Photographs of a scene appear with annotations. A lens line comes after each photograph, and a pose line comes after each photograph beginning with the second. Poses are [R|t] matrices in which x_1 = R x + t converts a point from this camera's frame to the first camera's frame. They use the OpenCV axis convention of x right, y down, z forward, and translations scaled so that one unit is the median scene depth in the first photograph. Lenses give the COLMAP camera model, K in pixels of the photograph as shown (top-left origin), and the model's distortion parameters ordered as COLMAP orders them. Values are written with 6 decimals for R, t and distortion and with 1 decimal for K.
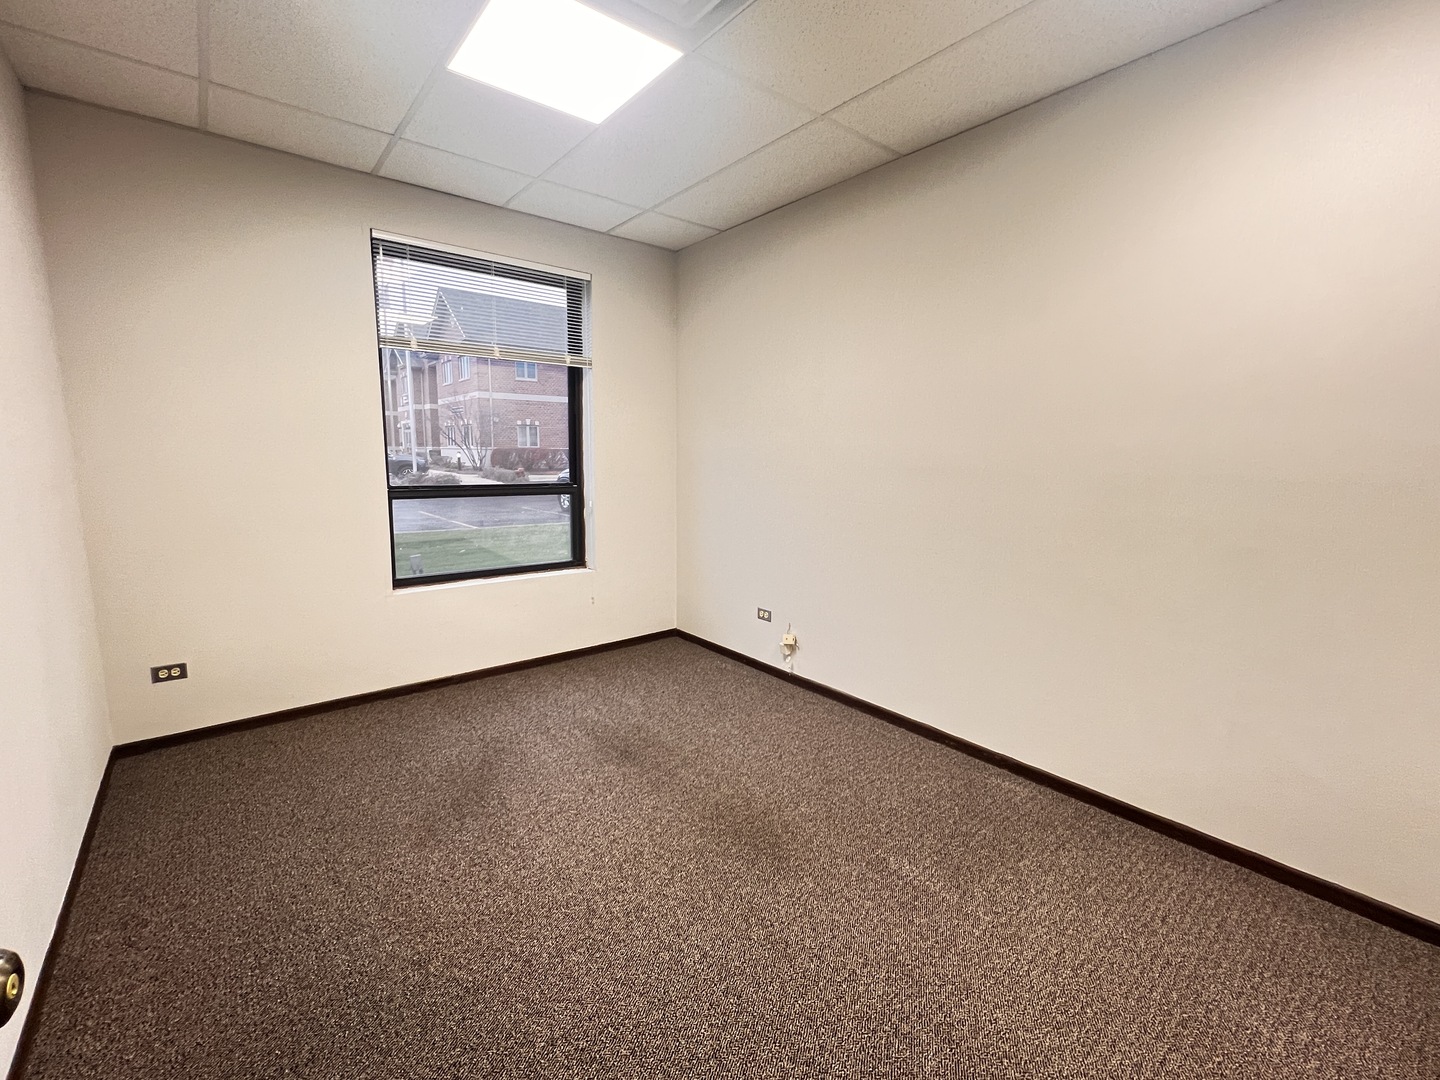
lens RADIAL K [[625.3, 0, 719.7], [0, 625.3, 536.4], [0, 0, 1]] dist [0.002481, -0.000344]
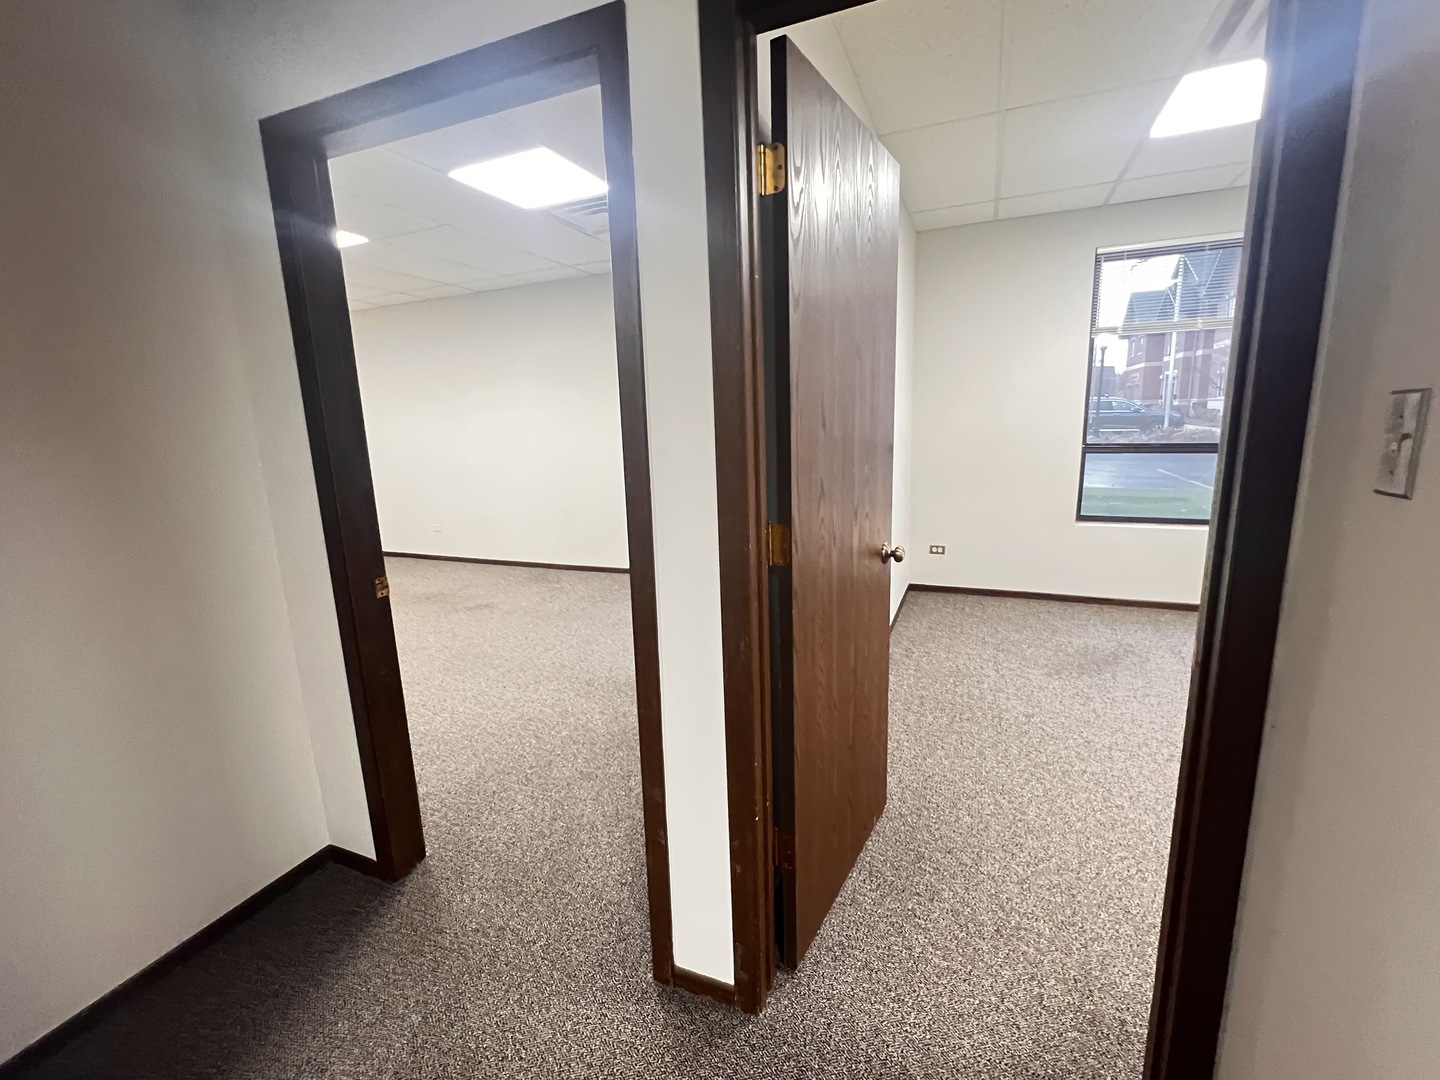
lens RADIAL K [[625.3, 0, 717.8], [0, 625.3, 539.5], [0, 0, 1]] dist [0.002481, -0.000344]
pose [[0.471971, 0.146109, -0.869422, 0.275940], [-0.080582, 0.989193, 0.122492, 0.020516], [0.877923, 0.012247, 0.478644, -0.298340]]
